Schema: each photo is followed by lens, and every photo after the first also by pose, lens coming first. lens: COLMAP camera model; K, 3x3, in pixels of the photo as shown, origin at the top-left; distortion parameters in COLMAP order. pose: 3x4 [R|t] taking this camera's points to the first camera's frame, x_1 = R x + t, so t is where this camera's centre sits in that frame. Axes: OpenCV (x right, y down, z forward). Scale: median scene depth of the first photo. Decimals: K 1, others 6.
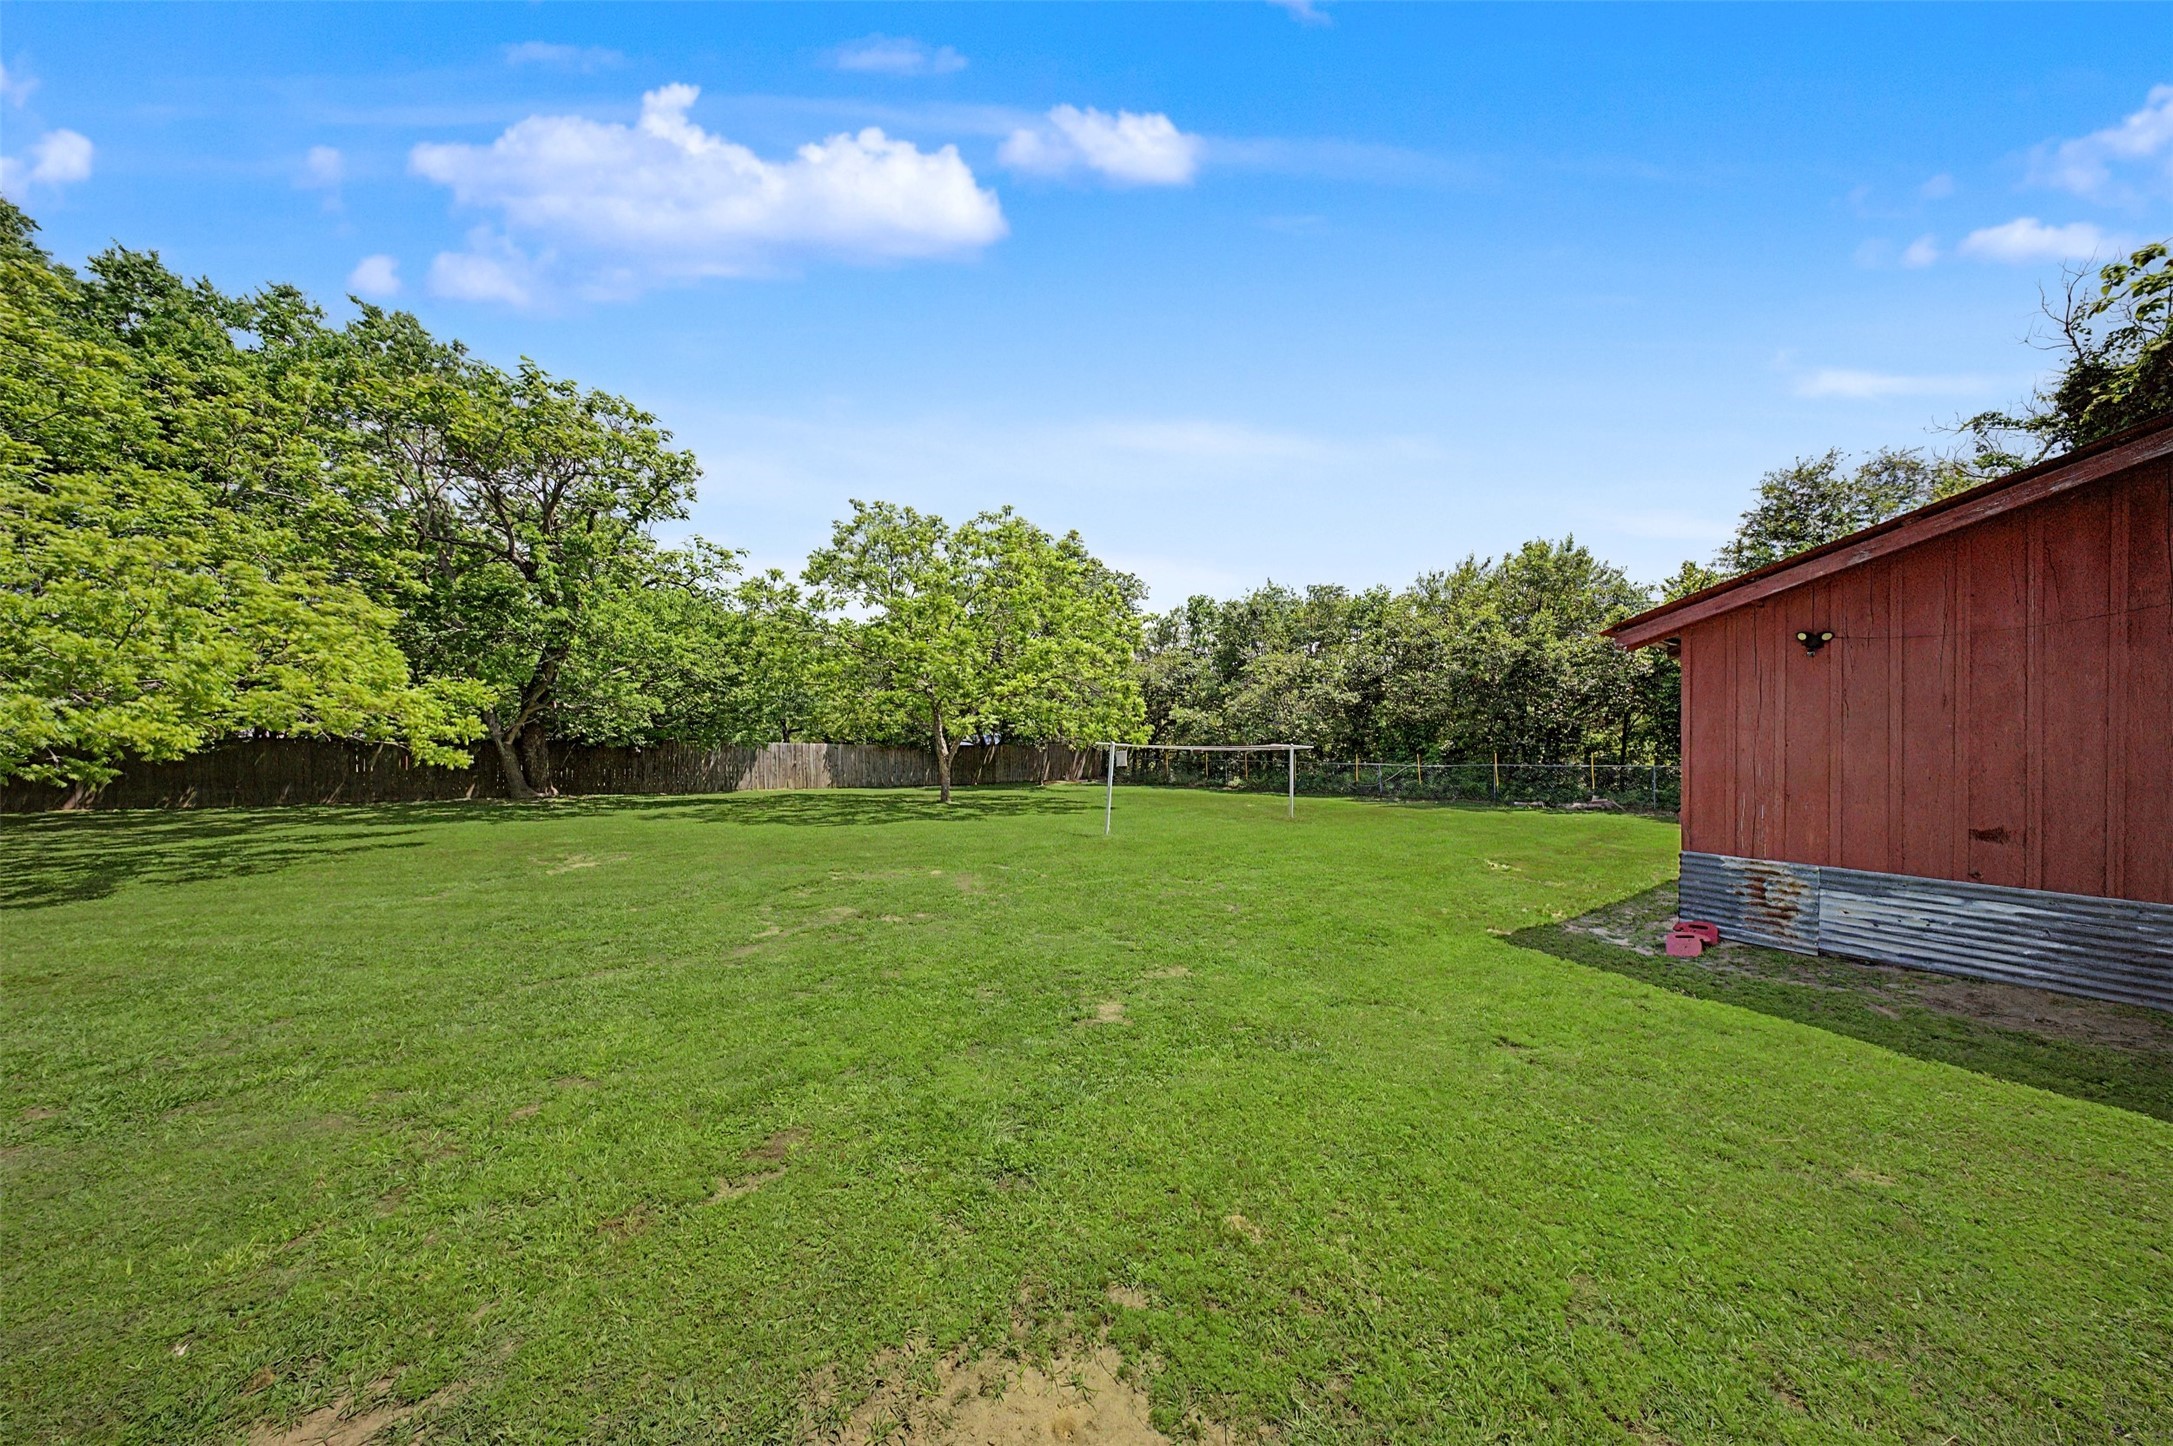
lens RADIAL K [[658.1, 0, 1091.6], [0, 658.1, 725.3], [0, 0, 1]] dist [0.000377, 0.000066]
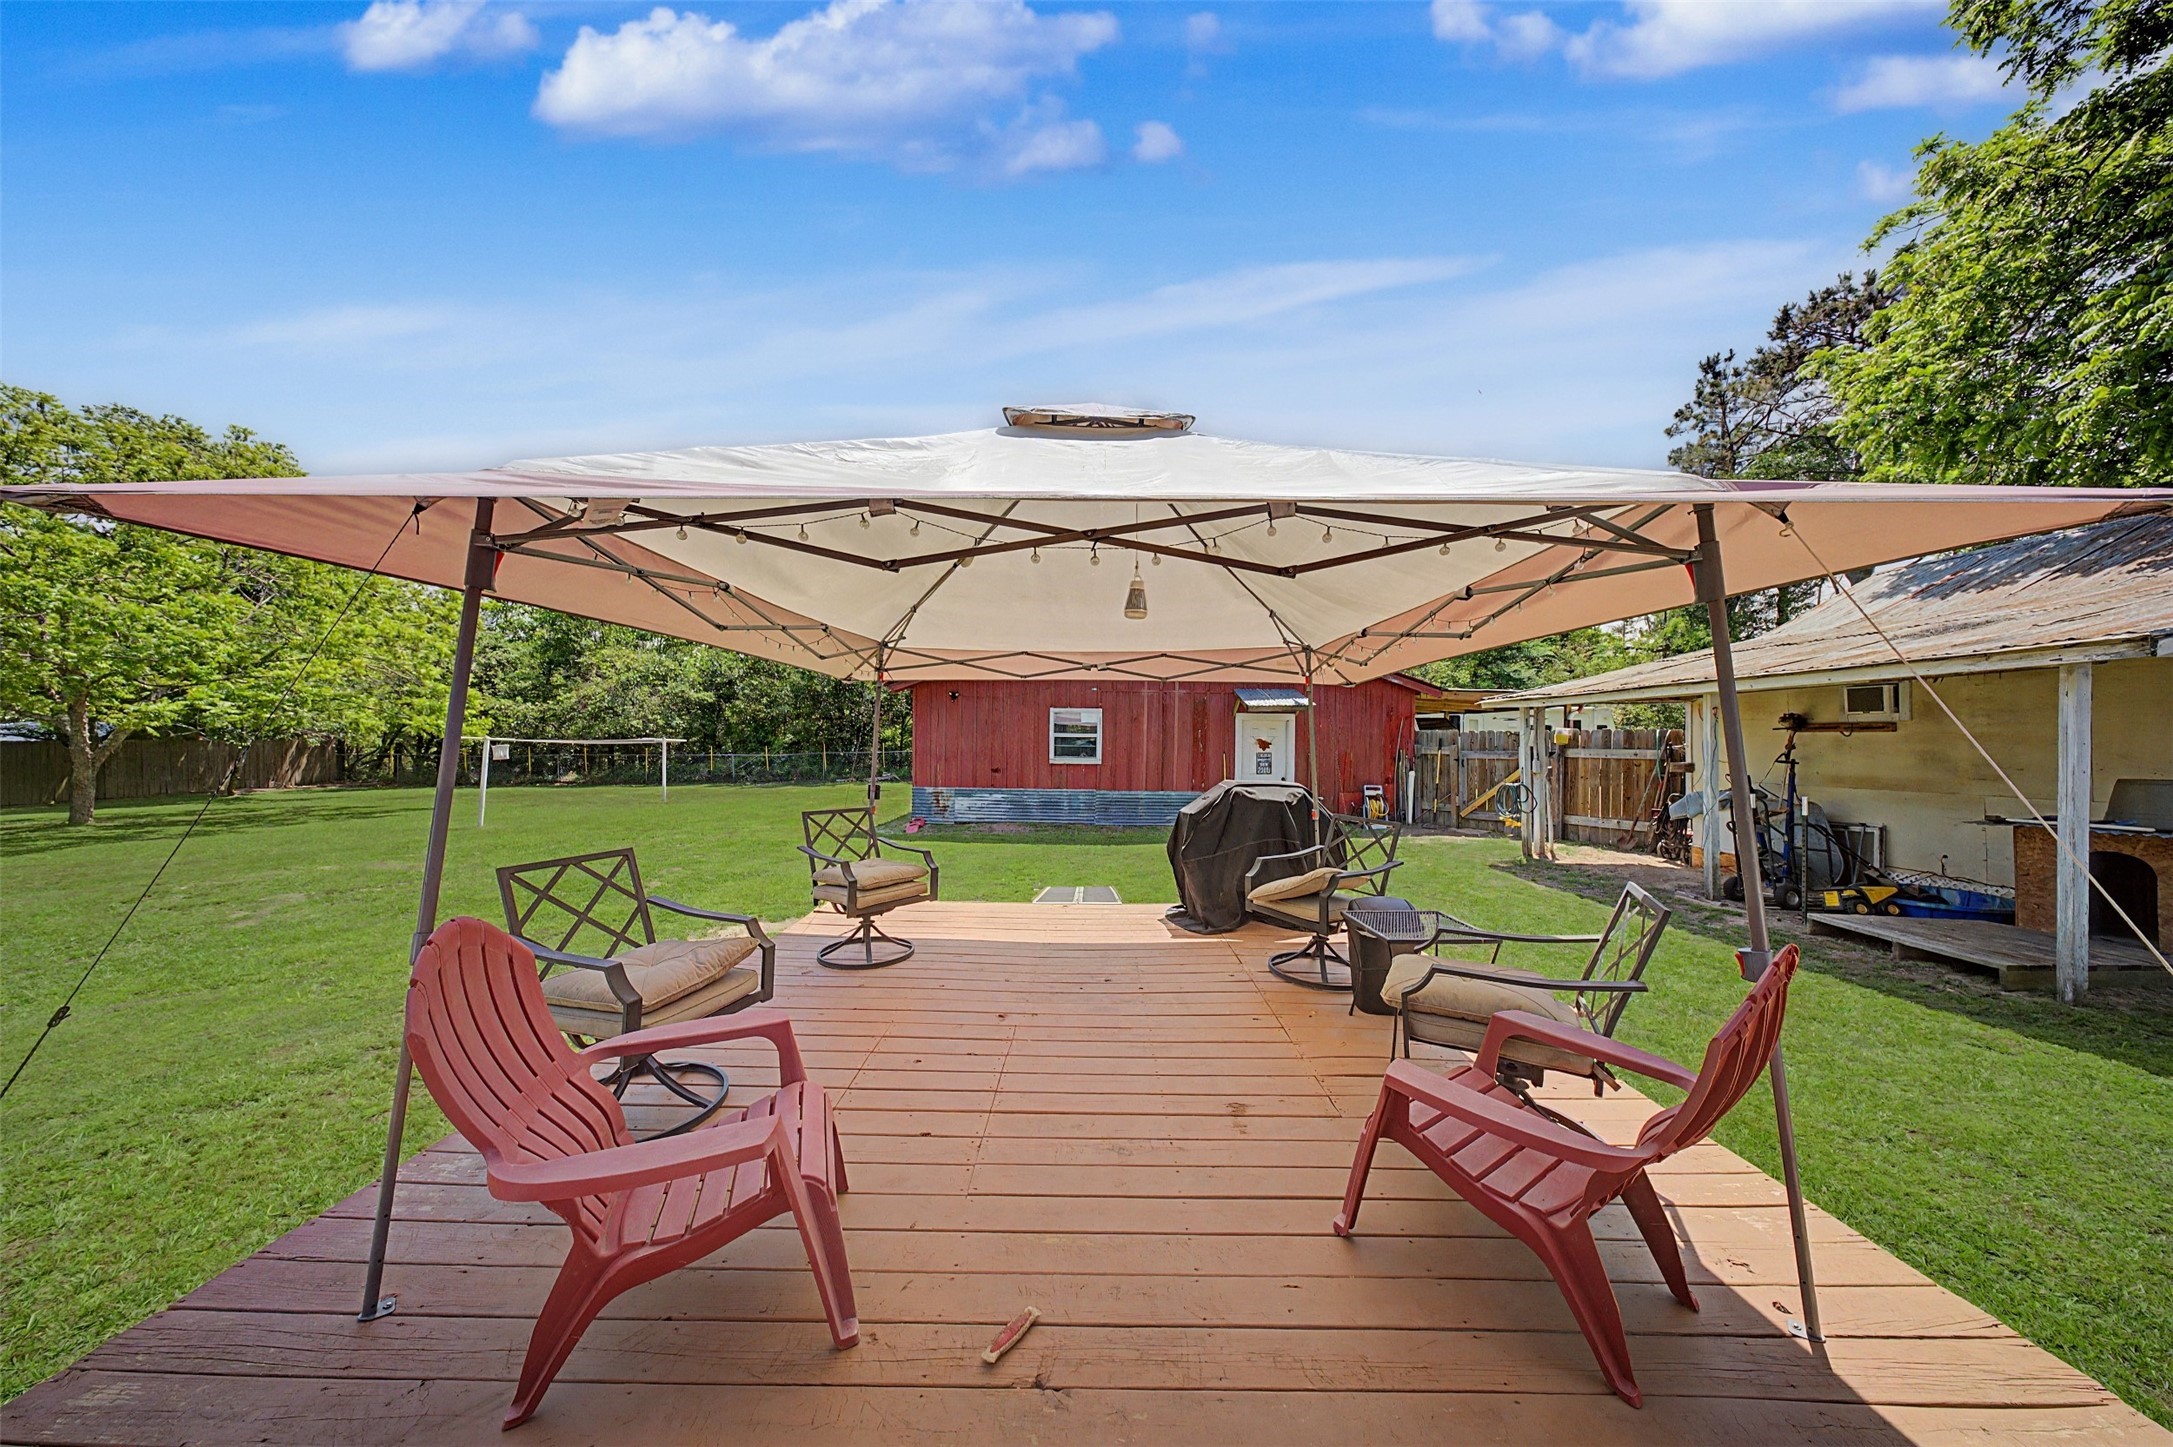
lens RADIAL K [[658.1, 0, 1091.6], [0, 658.1, 725.8], [0, 0, 1]] dist [0.000377, 0.000066]
pose [[0.580951, 0.014224, 0.813814, -0.151674], [-0.022842, 0.999738, -0.001168, -0.006284], [-0.813618, -0.017910, 0.581124, -0.212691]]
